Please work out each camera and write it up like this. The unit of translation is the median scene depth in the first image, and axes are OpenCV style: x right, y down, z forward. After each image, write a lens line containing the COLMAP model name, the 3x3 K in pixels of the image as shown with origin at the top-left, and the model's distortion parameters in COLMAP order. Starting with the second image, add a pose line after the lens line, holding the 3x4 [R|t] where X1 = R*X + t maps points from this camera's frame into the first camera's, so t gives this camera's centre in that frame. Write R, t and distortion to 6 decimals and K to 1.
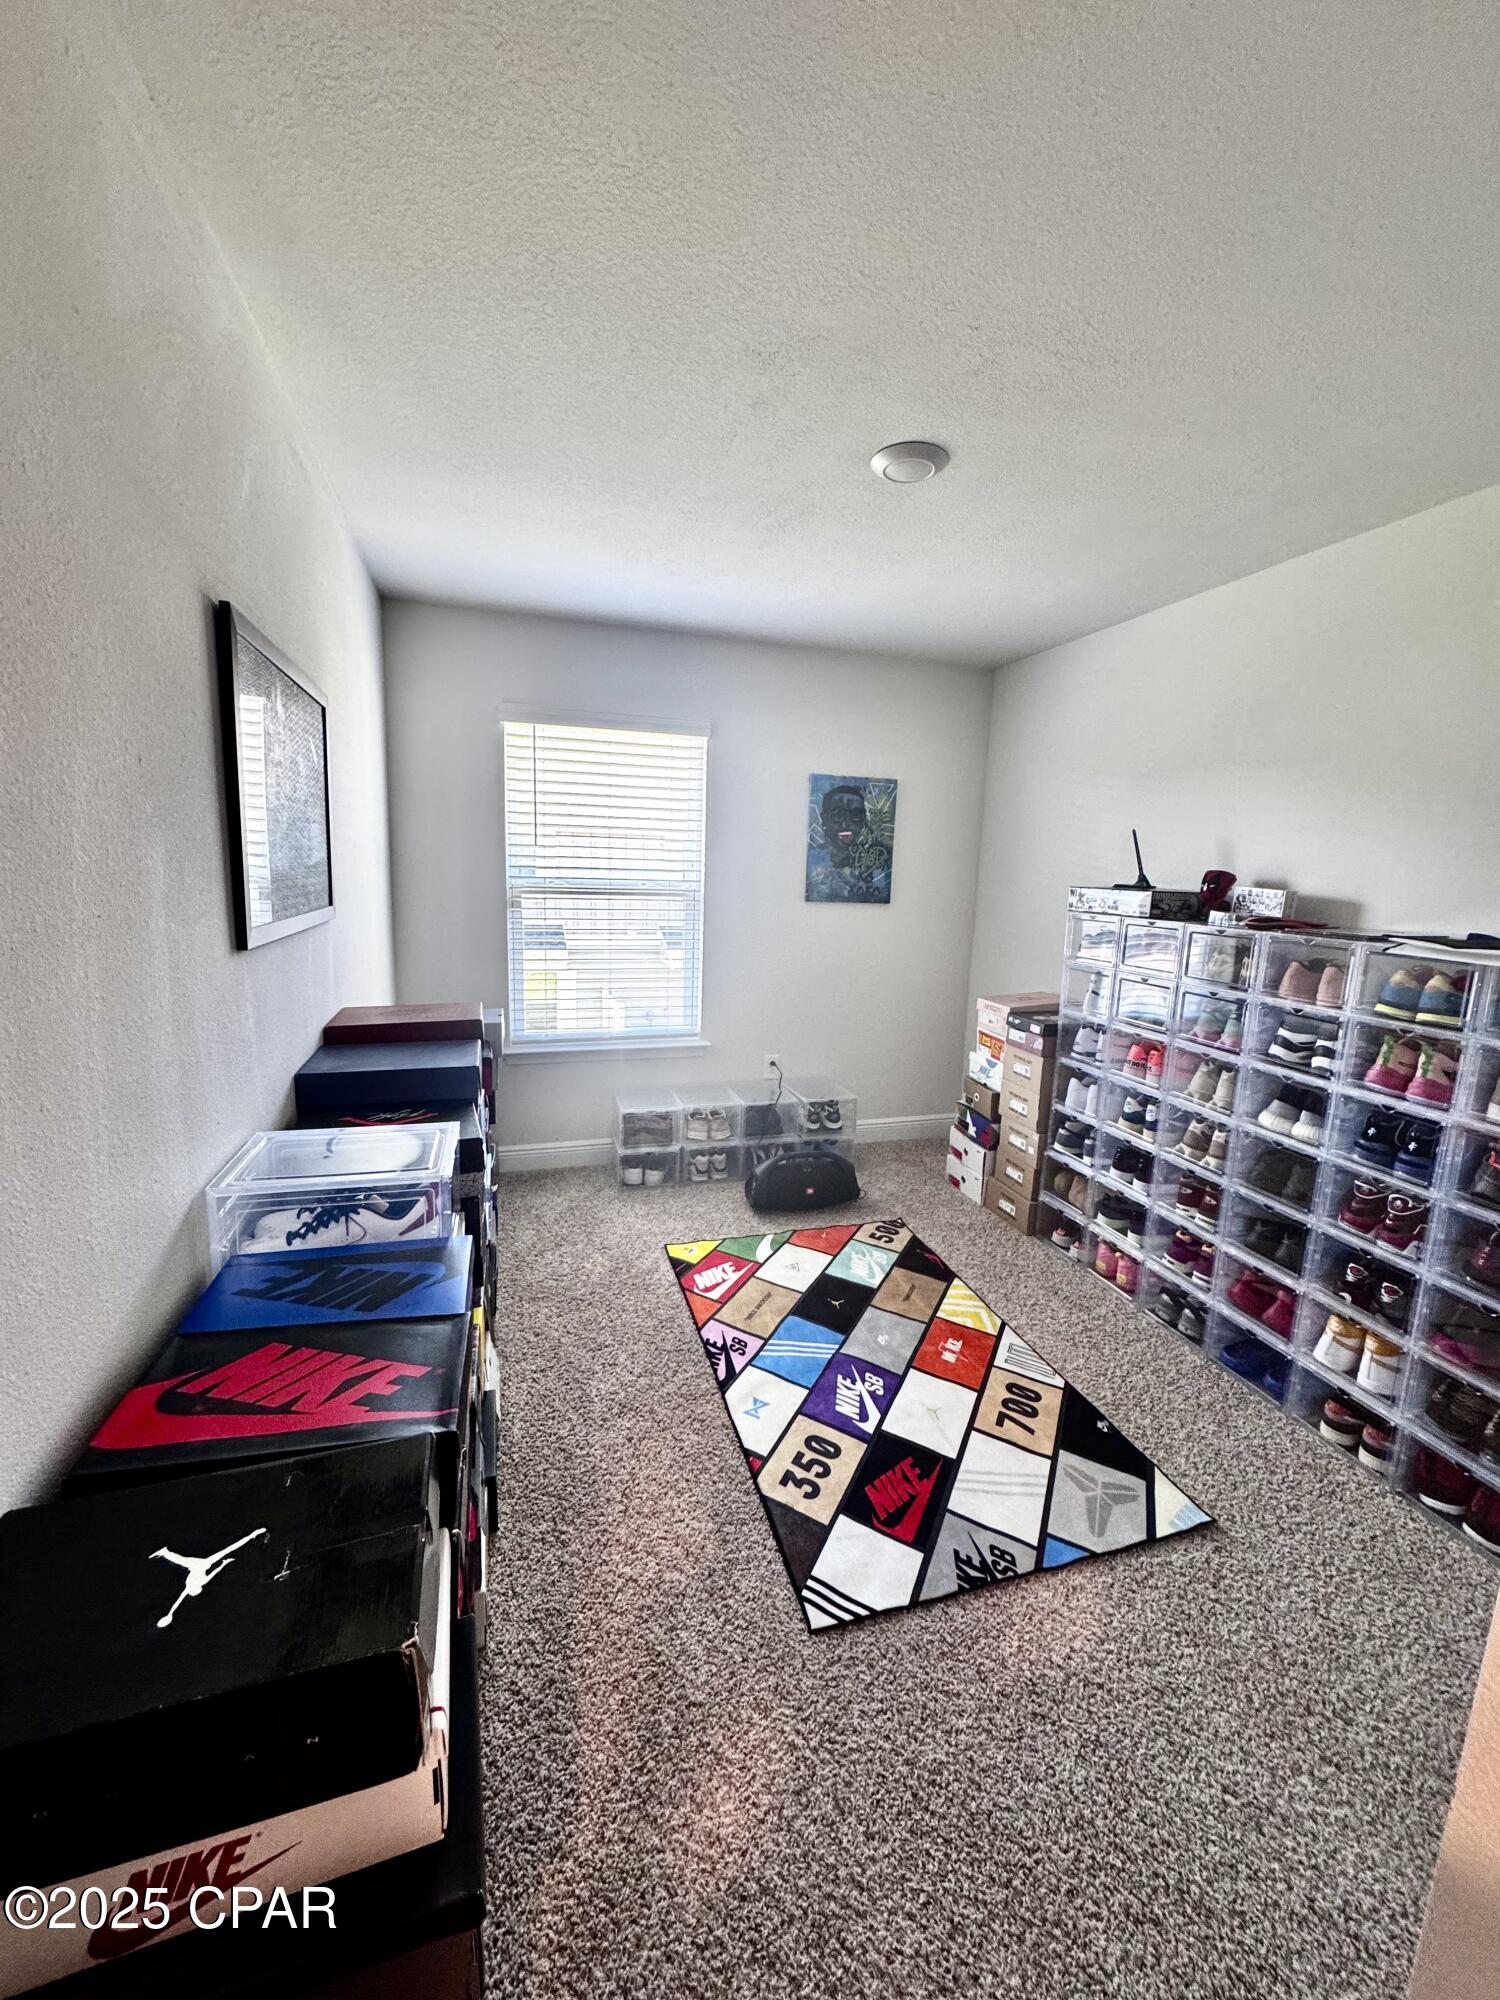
lens RADIAL K [[794.0, 0, 750.0], [0, 794.0, 1000.0], [0, 0, 1]] dist [-0.029967, -0.000219]
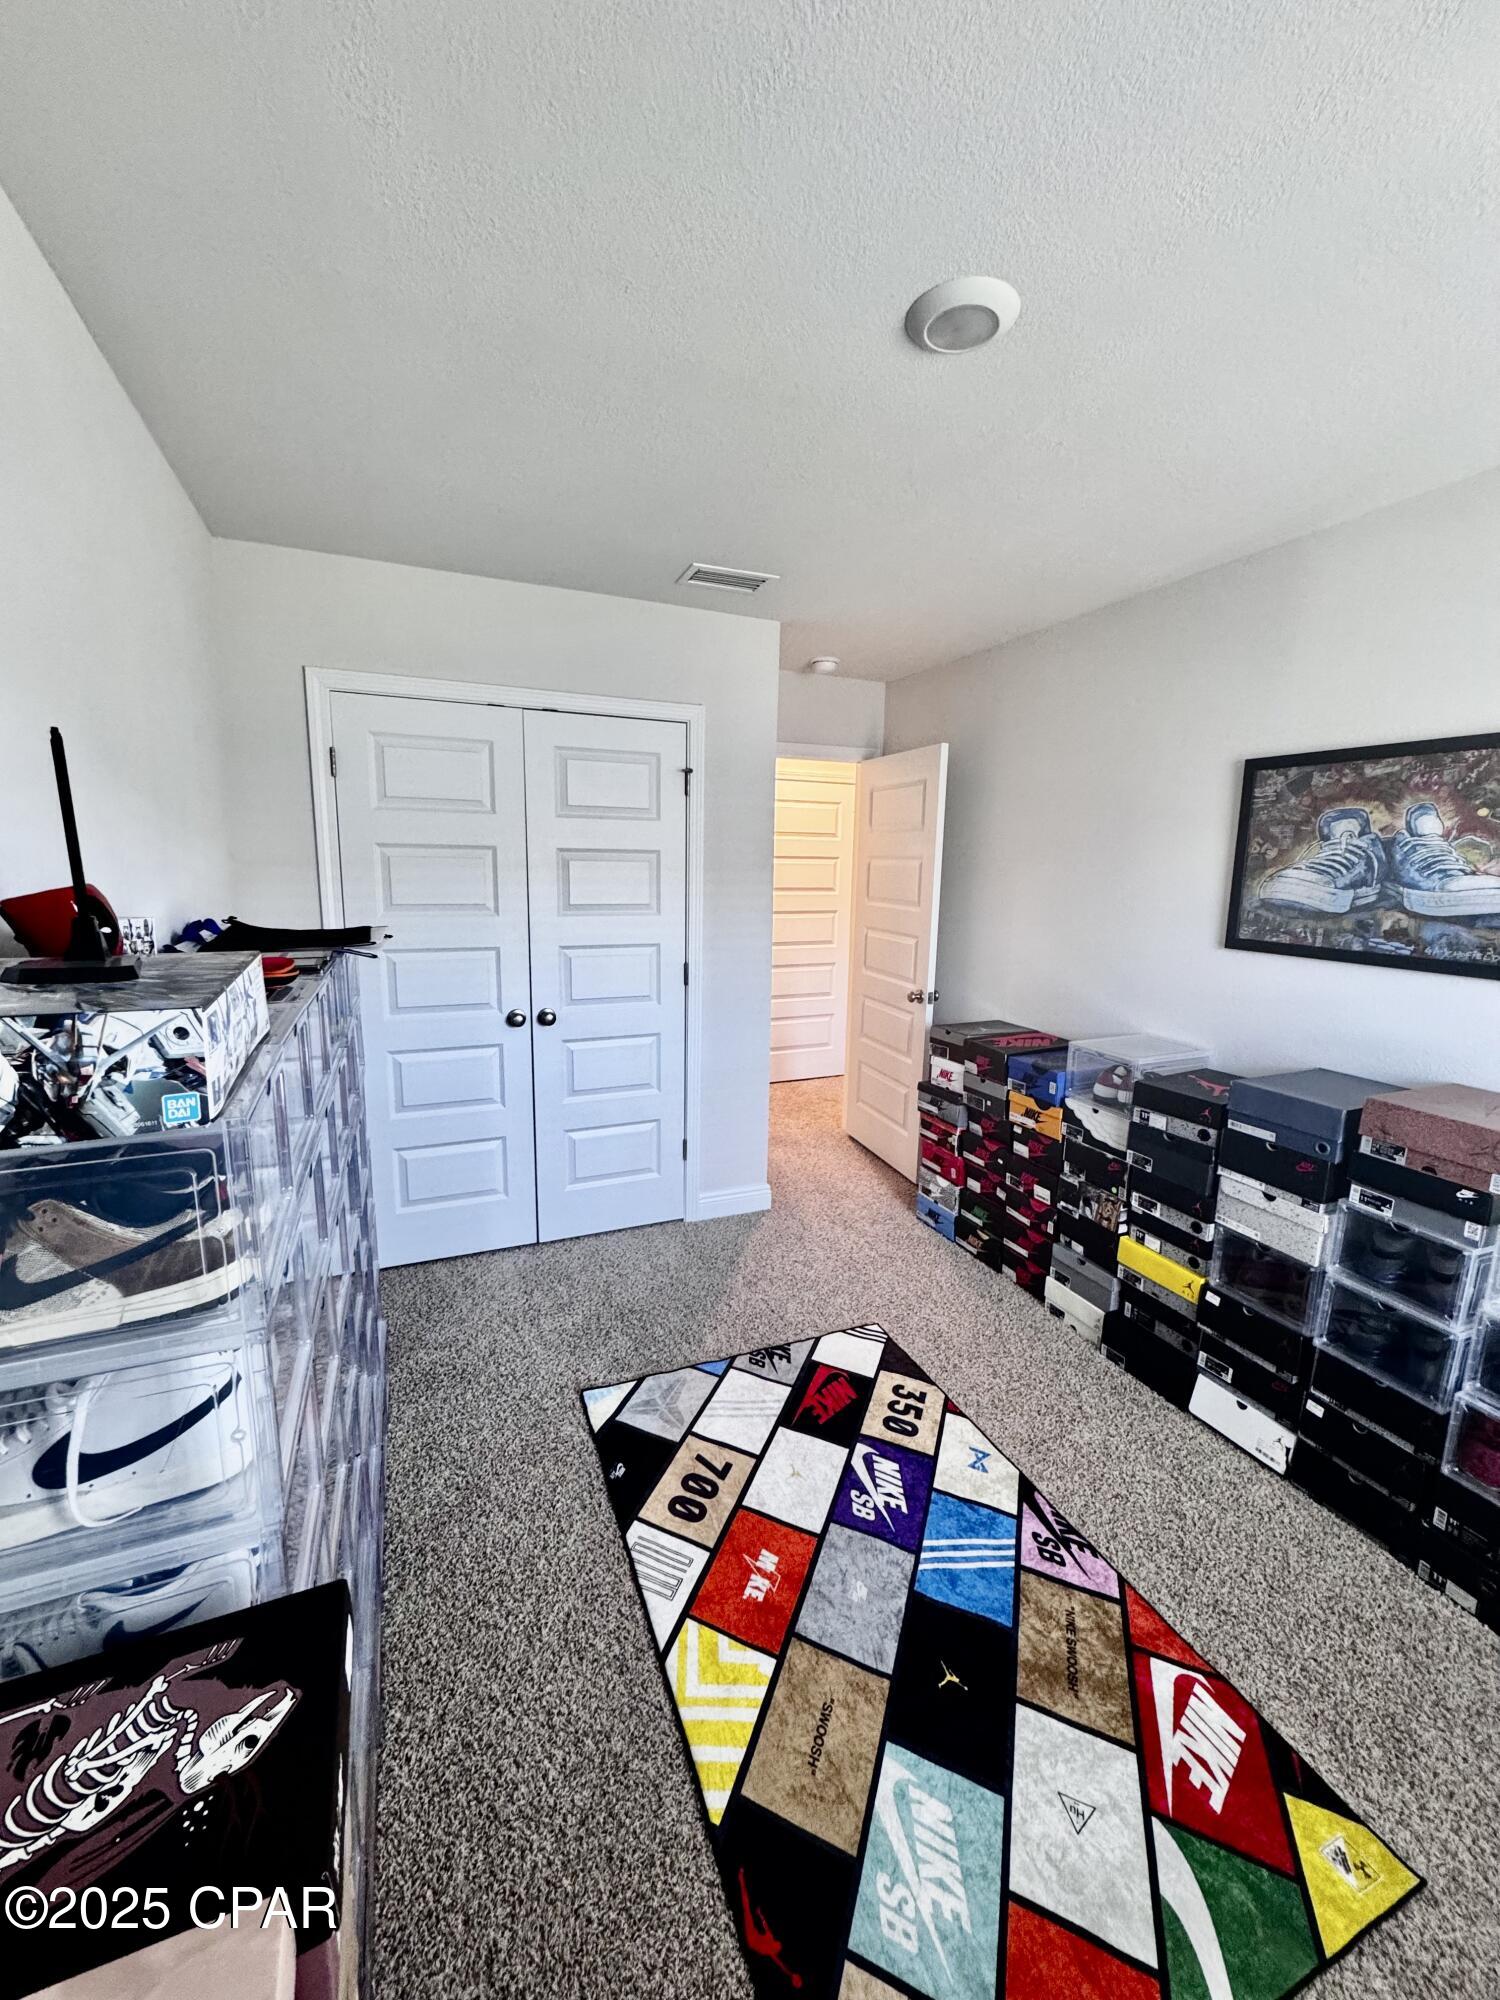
lens RADIAL K [[794.0, 0, 750.0], [0, 794.0, 1000.0], [0, 0, 1]] dist [-0.029967, -0.000219]
pose [[-0.993173, -0.029268, -0.112918, 0.408718], [-0.064926, 0.942908, 0.326662, -0.303292], [0.096911, 0.331764, -0.938372, 1.682458]]
